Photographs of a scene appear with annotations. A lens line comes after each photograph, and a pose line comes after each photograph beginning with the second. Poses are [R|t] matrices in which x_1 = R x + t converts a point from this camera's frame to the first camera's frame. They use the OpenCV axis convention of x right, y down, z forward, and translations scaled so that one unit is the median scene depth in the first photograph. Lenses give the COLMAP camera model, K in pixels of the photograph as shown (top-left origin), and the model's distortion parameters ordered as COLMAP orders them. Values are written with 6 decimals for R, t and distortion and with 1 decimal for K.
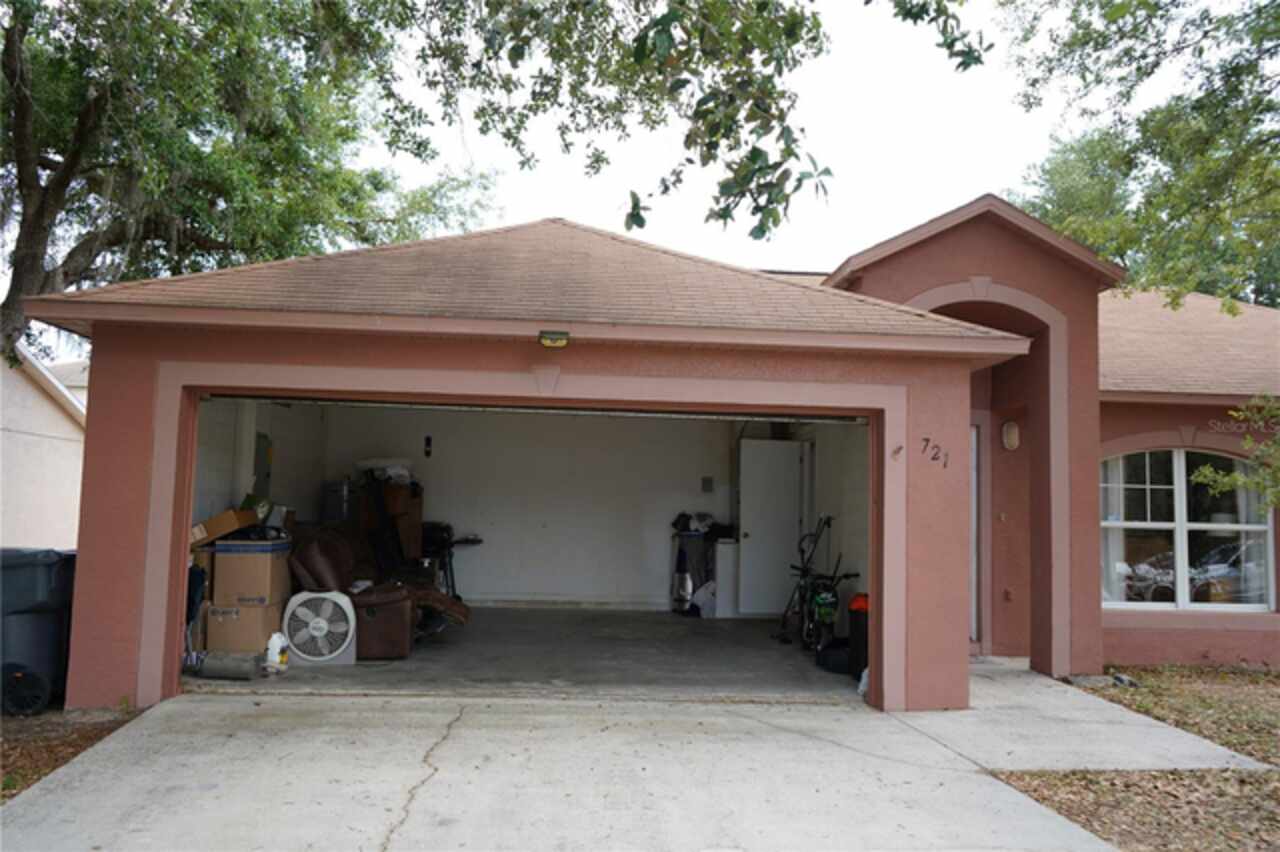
lens RADIAL K [[1025.8, 0, 635.8], [0, 1025.8, 430.9], [0, 0, 1]] dist [0.002298, -0.002636]
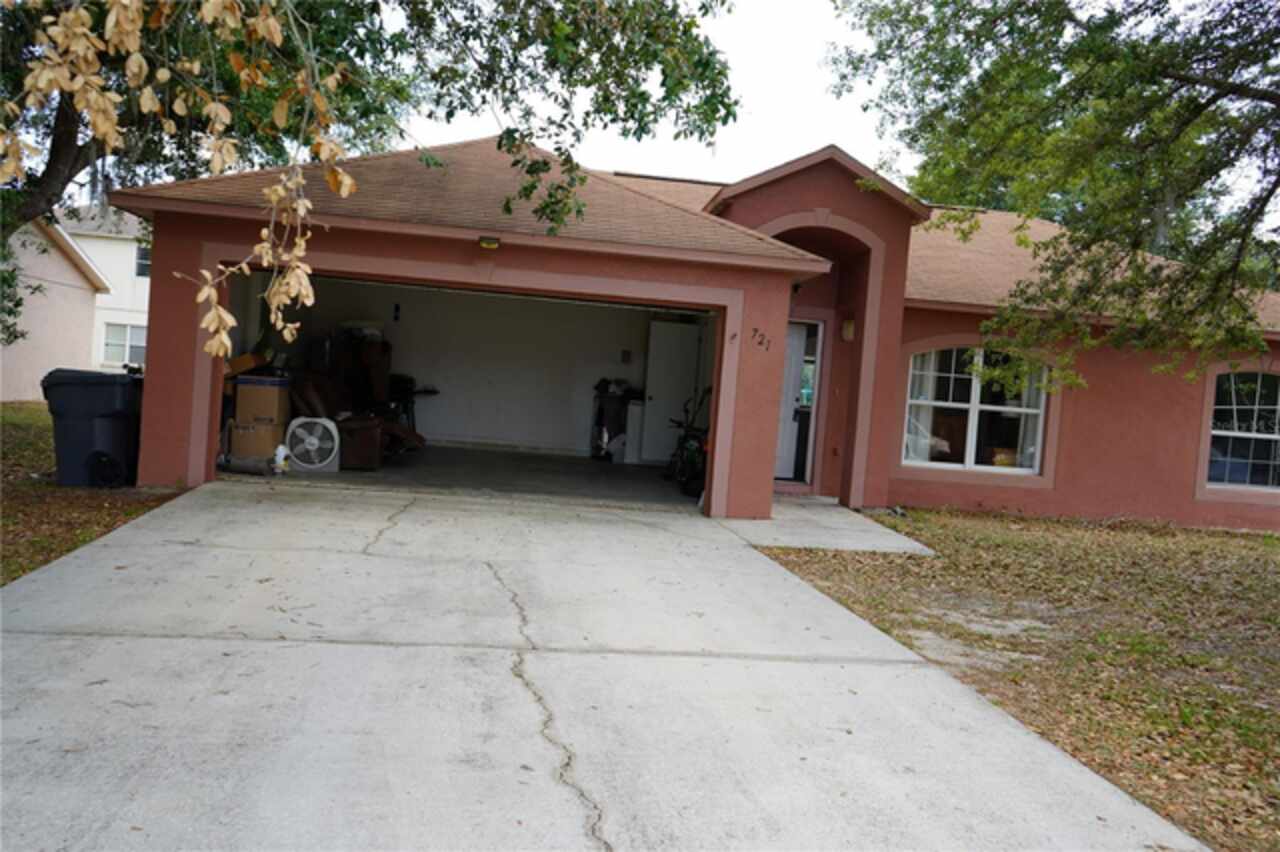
lens RADIAL K [[1033.2, 0, 641.1], [0, 1033.2, 421.2], [0, 0, 1]] dist [-0.012976, -0.006447]
pose [[0.997922, 0.052683, 0.037100, 0.071994], [-0.056513, 0.992194, 0.111165, -0.013708], [-0.030954, -0.113031, 0.993109, -0.358610]]
